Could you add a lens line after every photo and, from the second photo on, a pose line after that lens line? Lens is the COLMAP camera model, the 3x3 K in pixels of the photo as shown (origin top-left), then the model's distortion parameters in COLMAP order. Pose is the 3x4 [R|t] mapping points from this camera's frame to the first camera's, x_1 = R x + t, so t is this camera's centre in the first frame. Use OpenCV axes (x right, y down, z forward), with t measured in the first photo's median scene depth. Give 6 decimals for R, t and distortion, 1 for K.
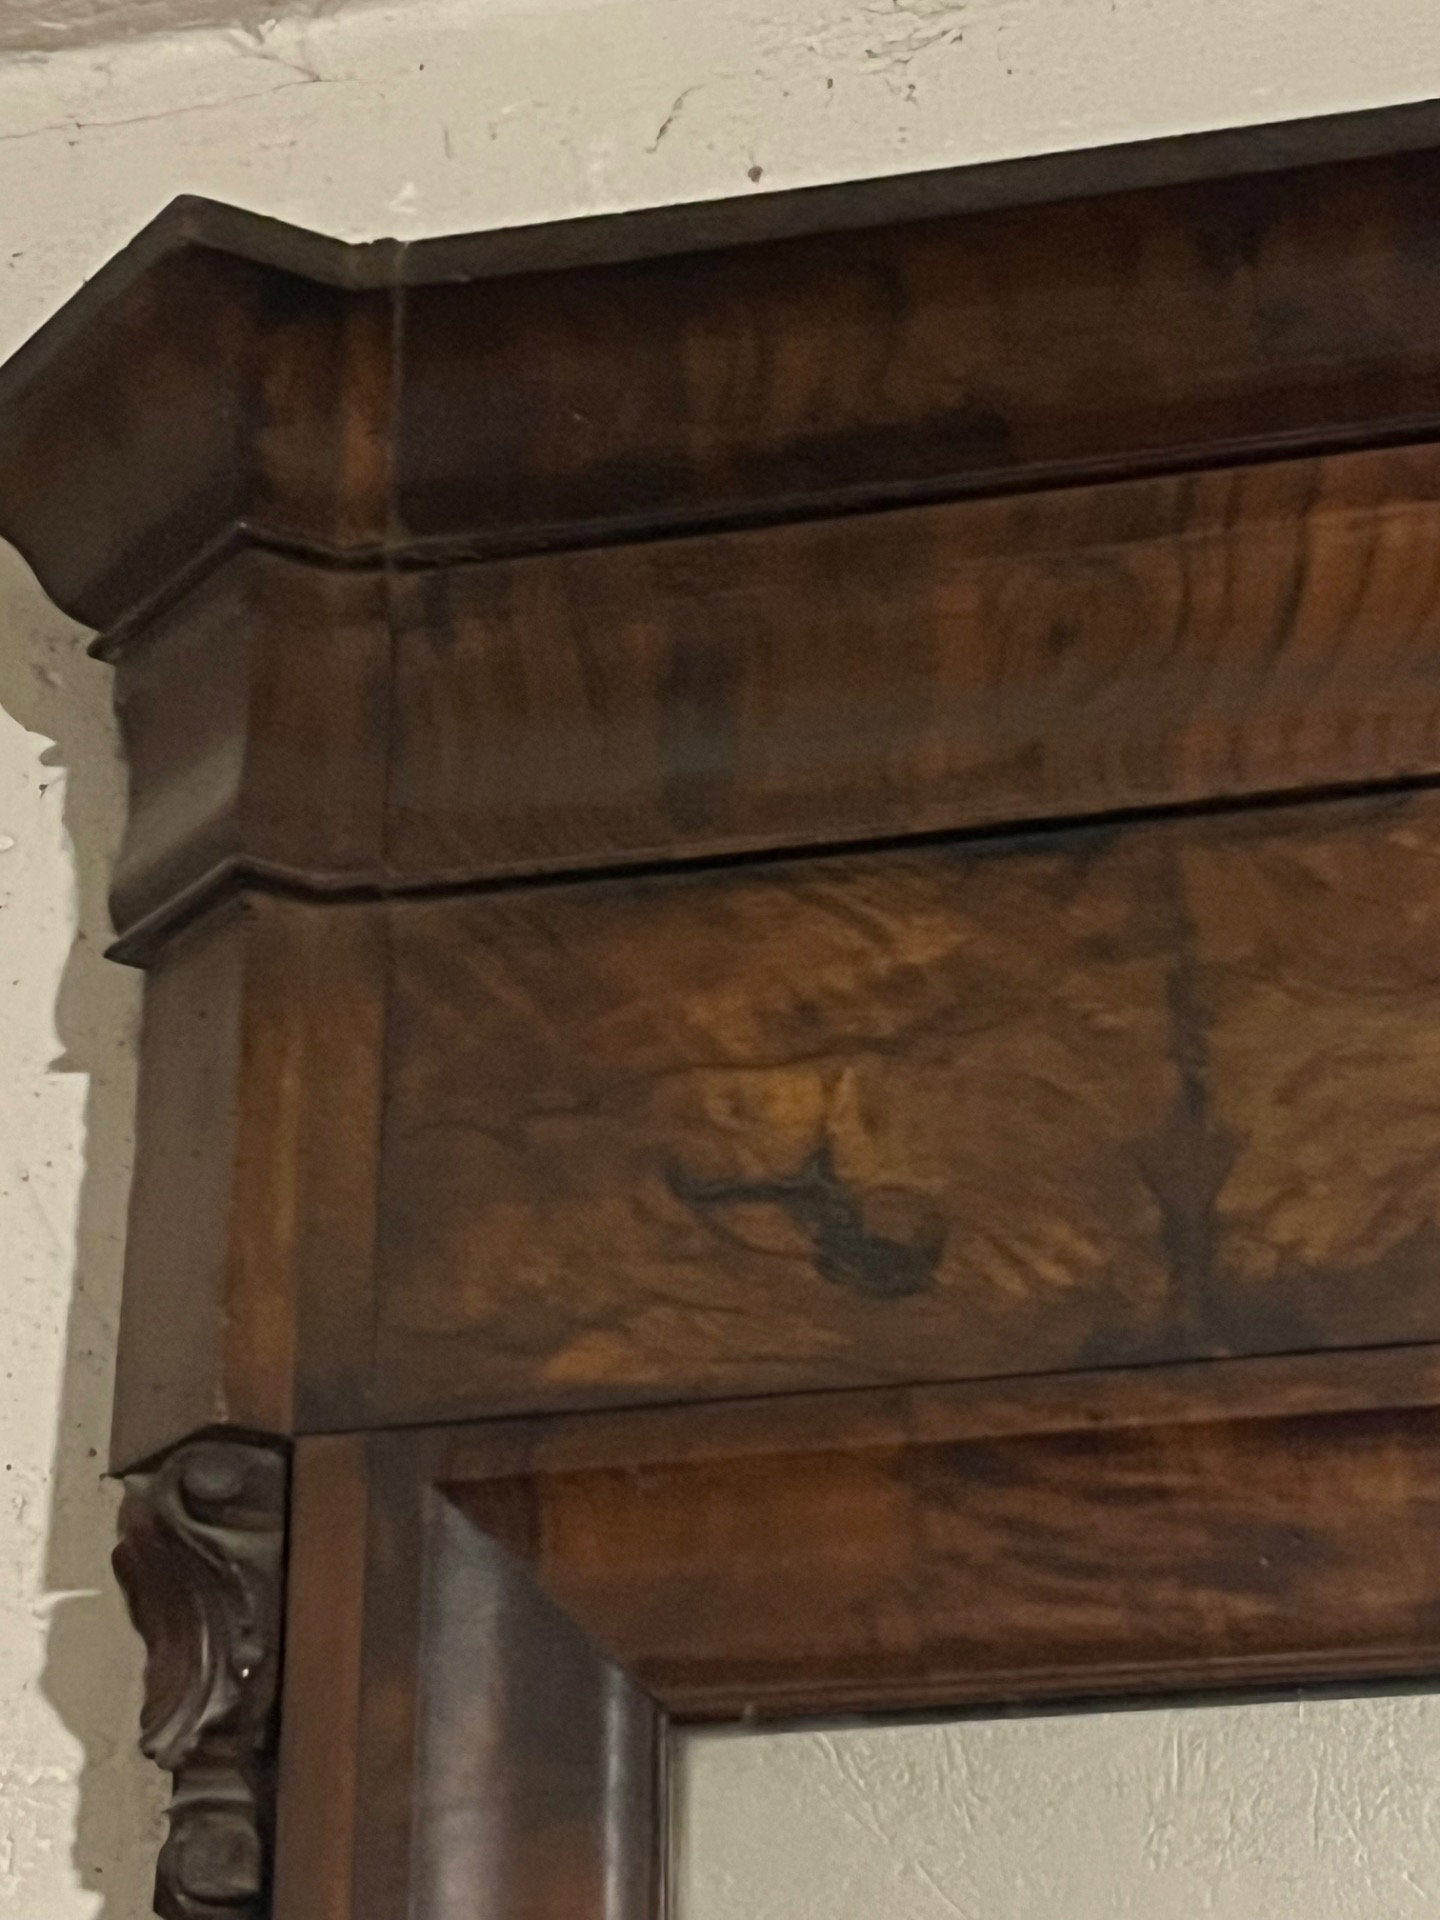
lens RADIAL K [[4466.6, 0, 706.6], [0, 4466.6, 979.2], [0, 0, 1]] dist [0.105699, 0.000000]
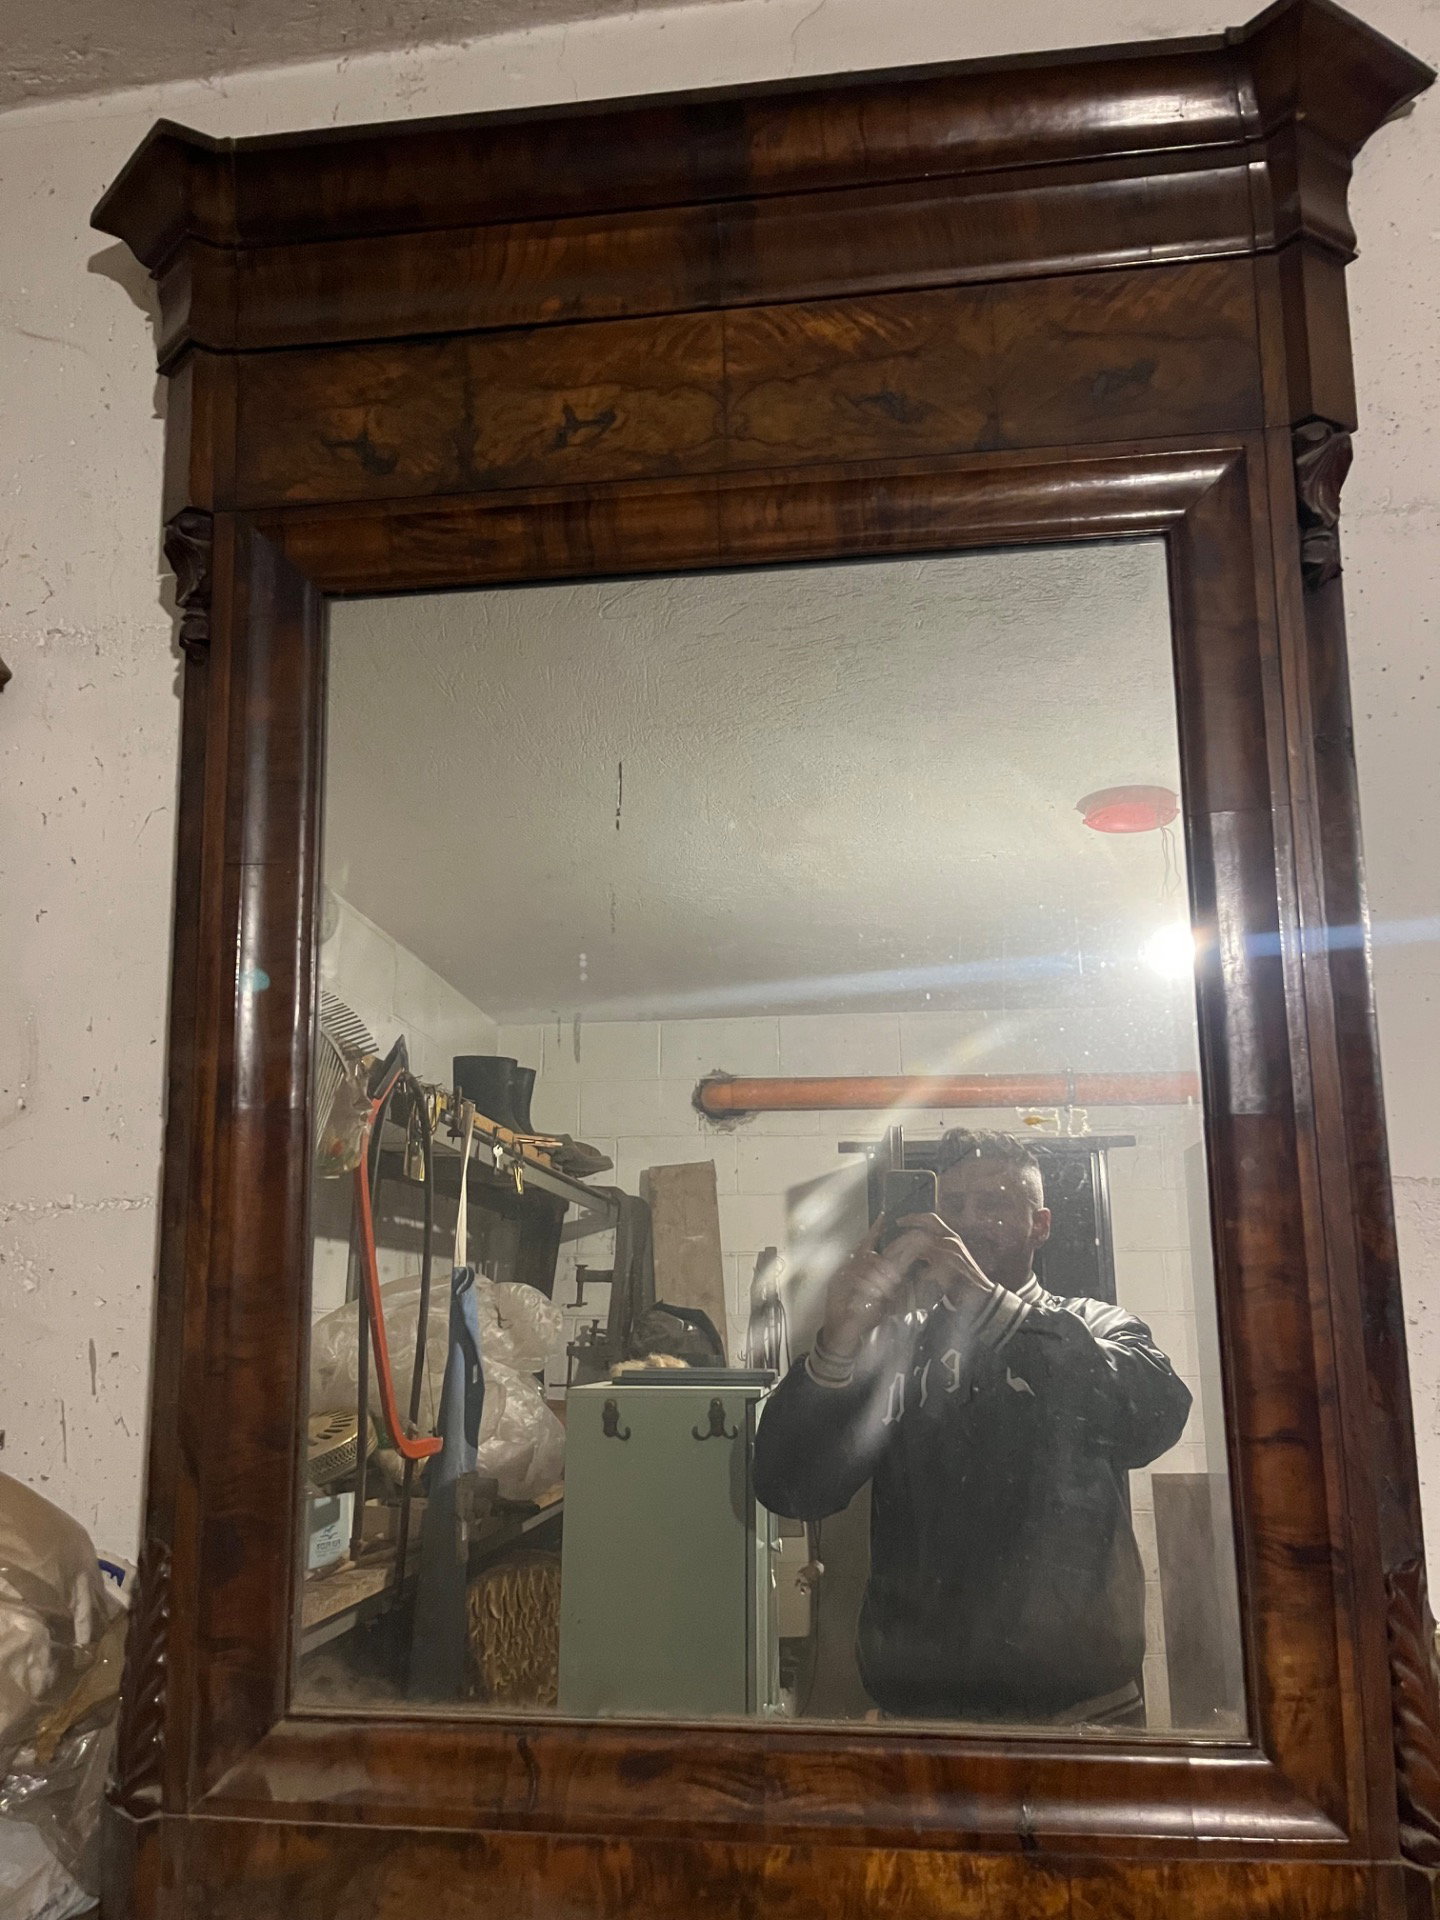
lens RADIAL K [[1449.0, 0, 712.3], [0, 1449.0, 966.3], [0, 0, 1]] dist [0.064892, -0.095530]
pose [[0.992650, -0.005320, 0.120905, 0.154291], [-0.028595, 0.960435, 0.277032, 0.114278], [-0.117596, -0.278453, 0.953224, -0.234484]]
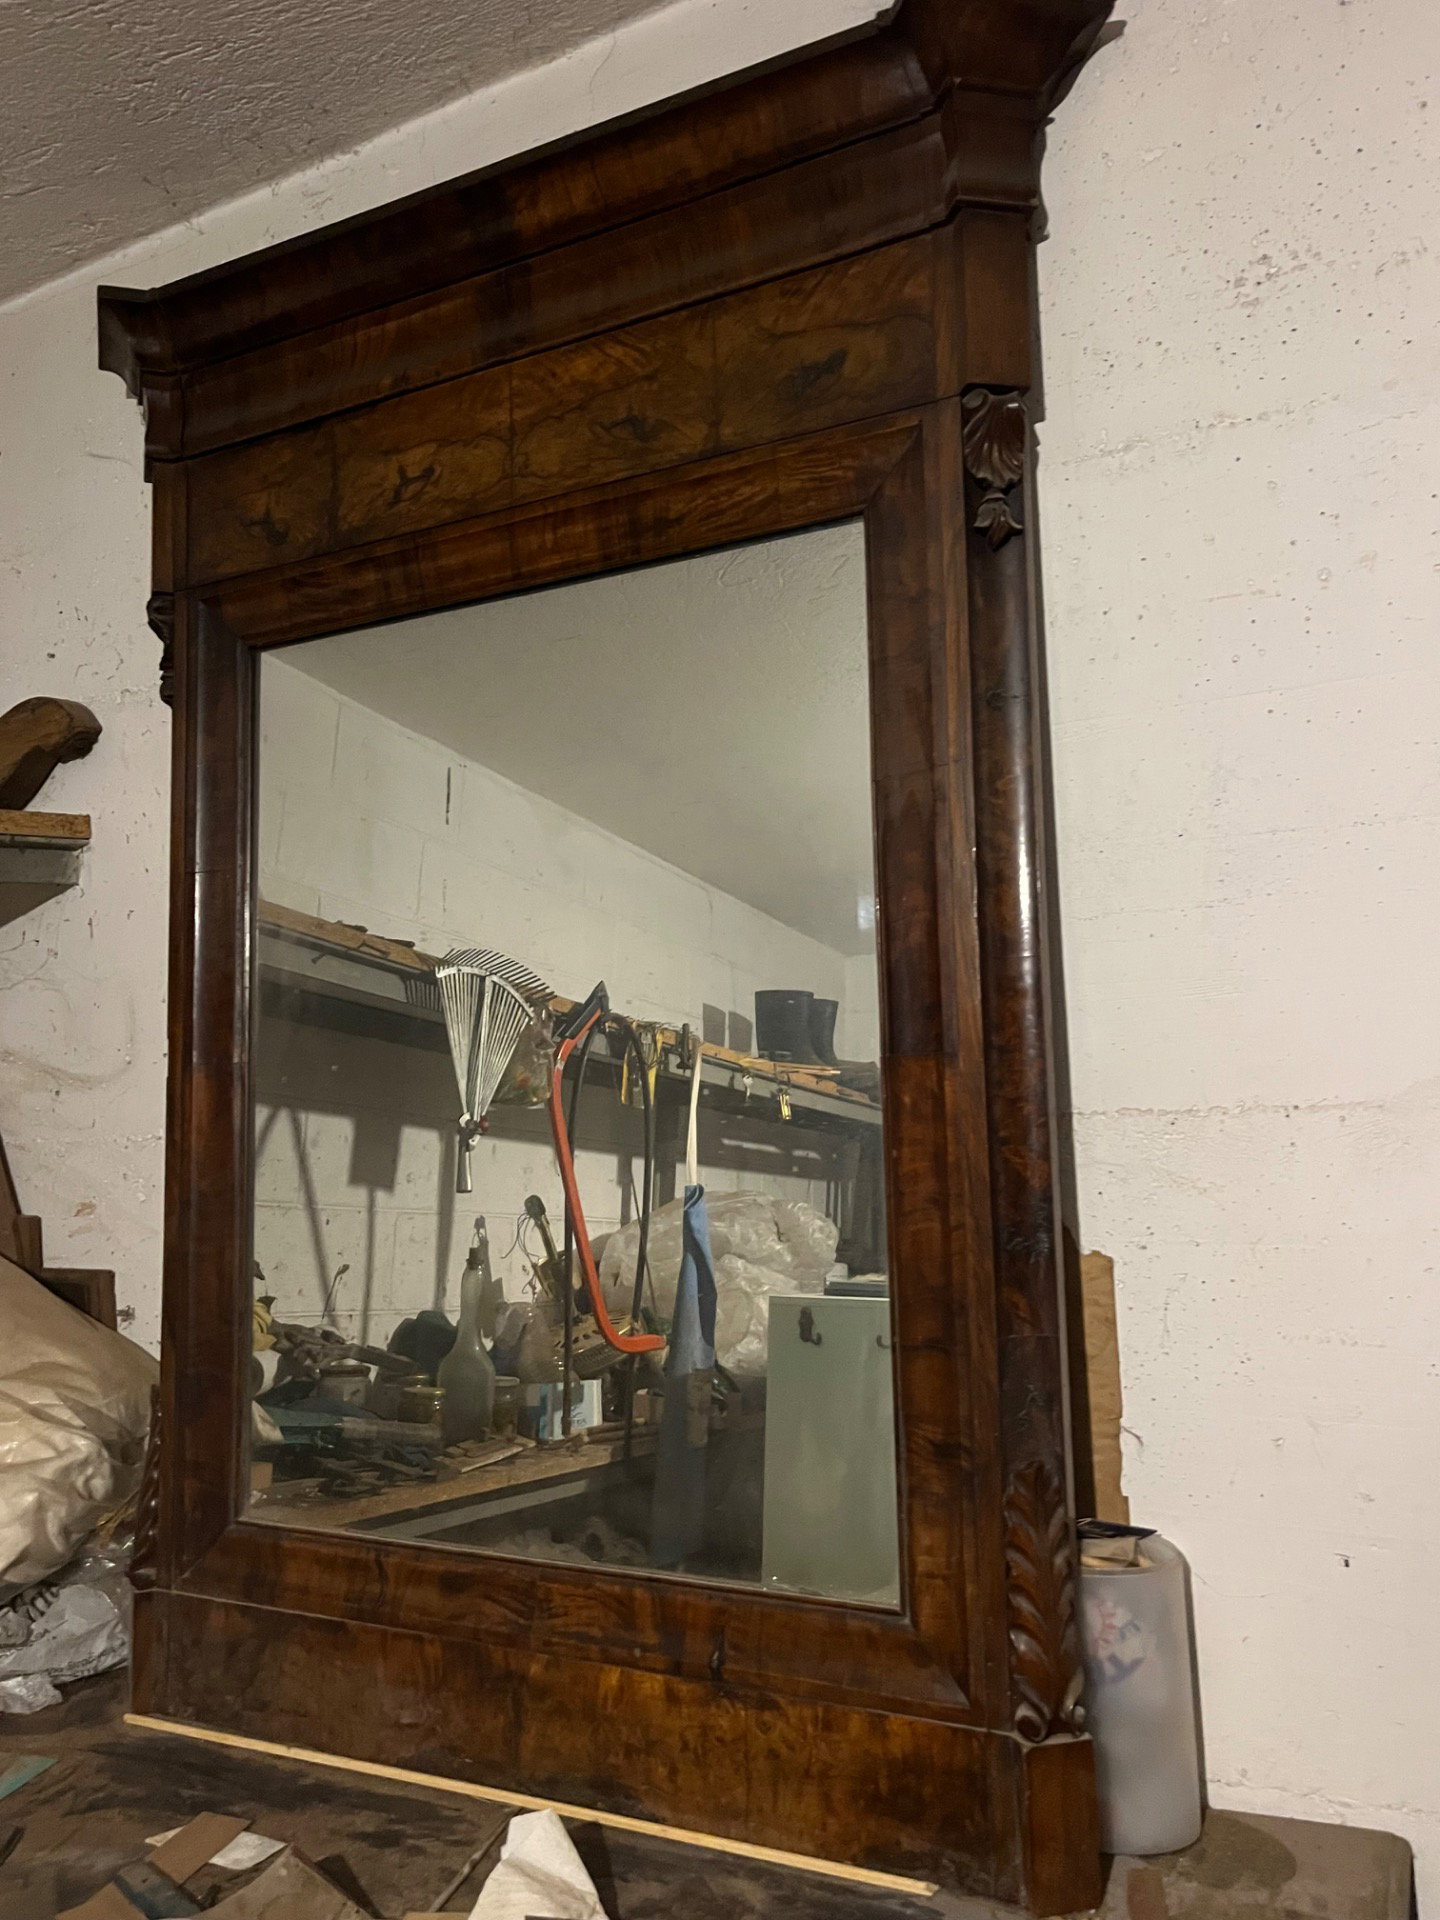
lens RADIAL K [[1449.0, 0, 736.0], [0, 1449.0, 976.2], [0, 0, 1]] dist [0.064892, -0.095530]
pose [[0.976485, -0.051573, -0.209325, 0.728633], [0.118242, 0.940013, 0.319991, 0.061400], [0.180266, -0.337217, 0.924007, -0.358268]]
